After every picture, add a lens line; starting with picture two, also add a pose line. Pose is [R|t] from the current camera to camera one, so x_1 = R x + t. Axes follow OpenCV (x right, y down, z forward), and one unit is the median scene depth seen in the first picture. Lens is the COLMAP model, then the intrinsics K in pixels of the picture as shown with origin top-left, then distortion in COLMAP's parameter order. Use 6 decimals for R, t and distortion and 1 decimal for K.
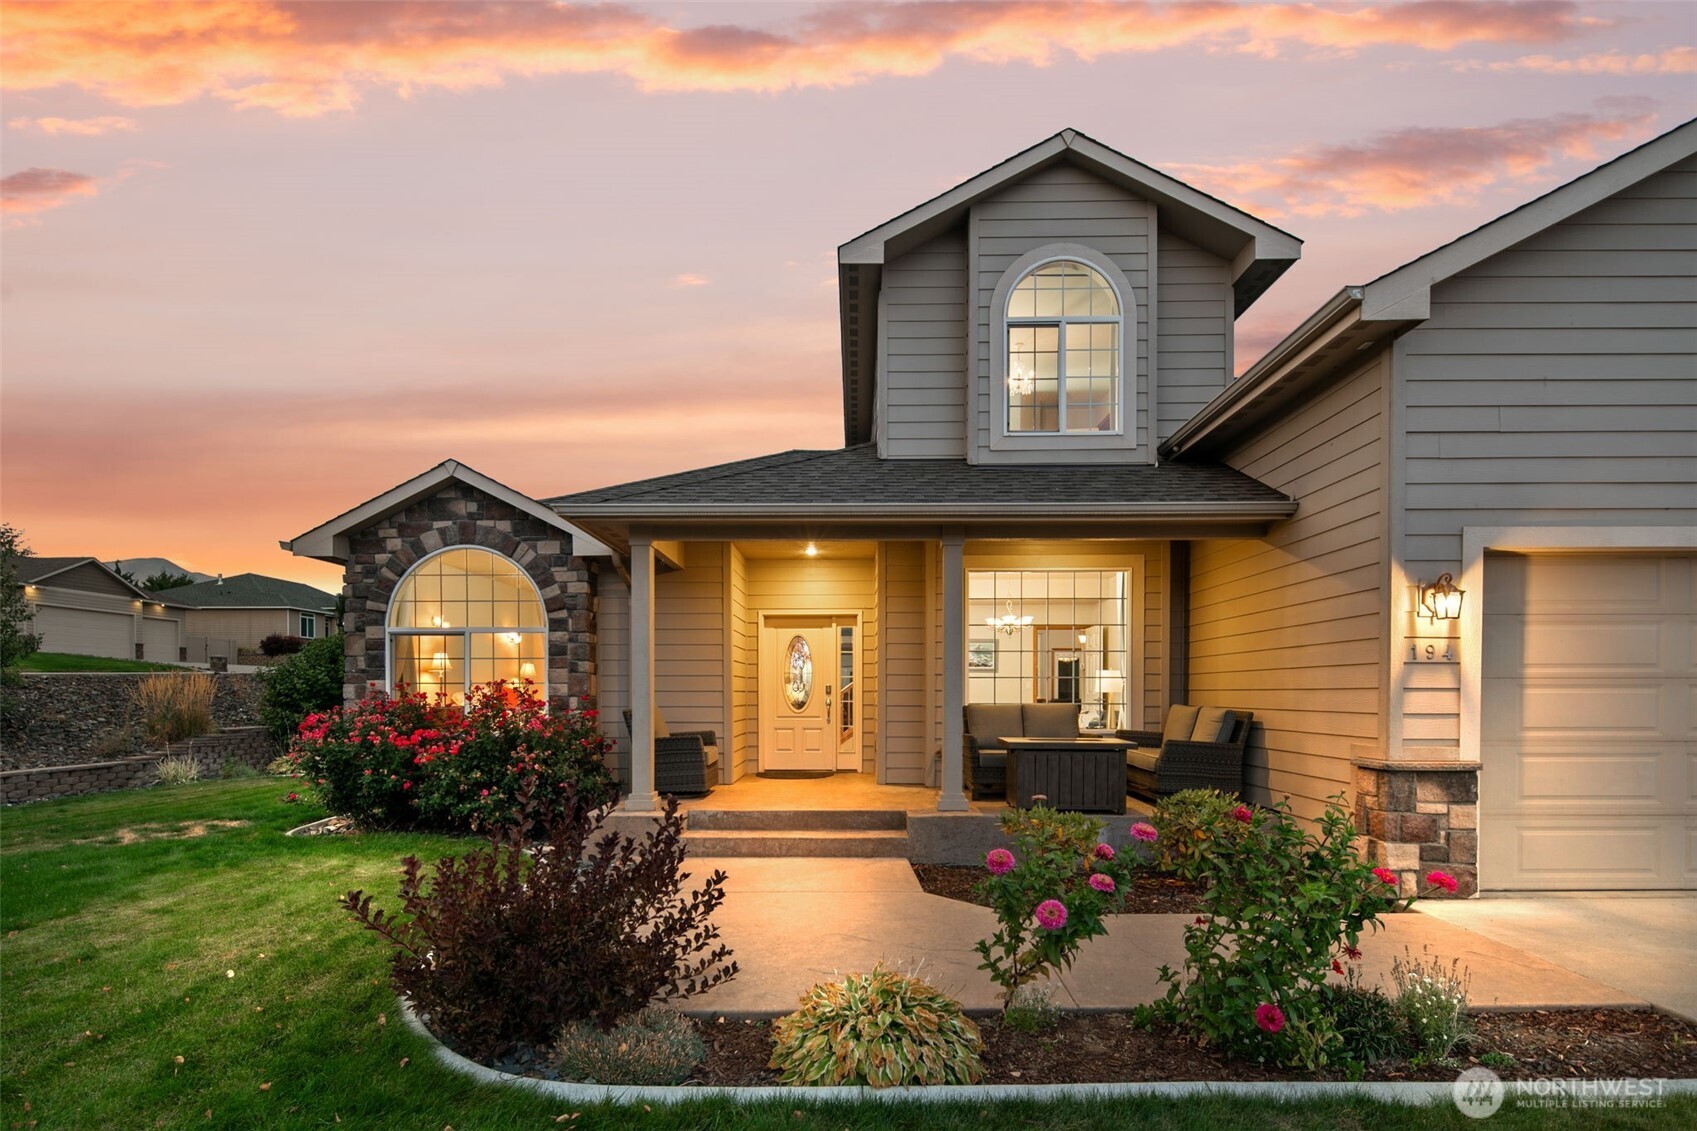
lens RADIAL K [[828.3, 0, 837.1], [0, 828.3, 578.0], [0, 0, 1]] dist [-0.003721, -0.001609]
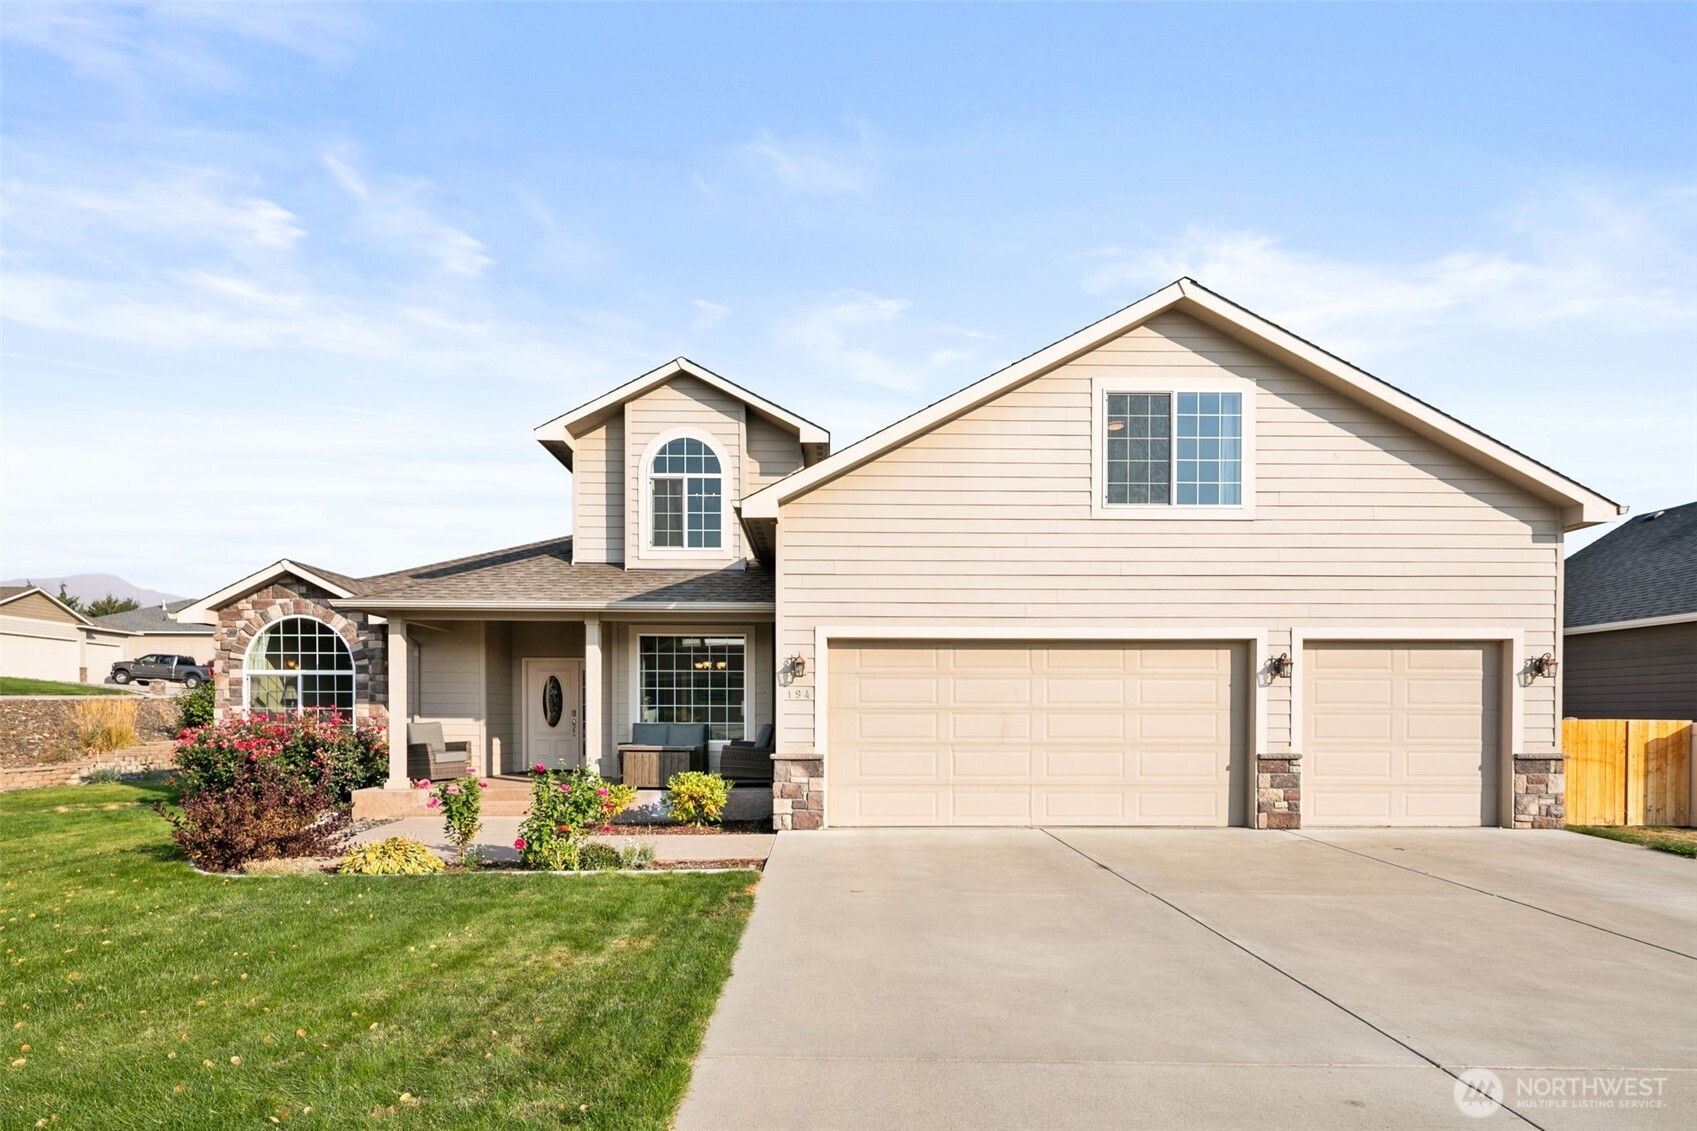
lens RADIAL K [[828.3, 0, 848.1], [0, 828.3, 610.5], [0, 0, 1]] dist [-0.003721, -0.001609]
pose [[0.999050, 0.008358, 0.042768, 0.478344], [-0.008899, 0.999883, 0.012466, -0.076382], [-0.042659, -0.012835, 0.999007, -0.530104]]
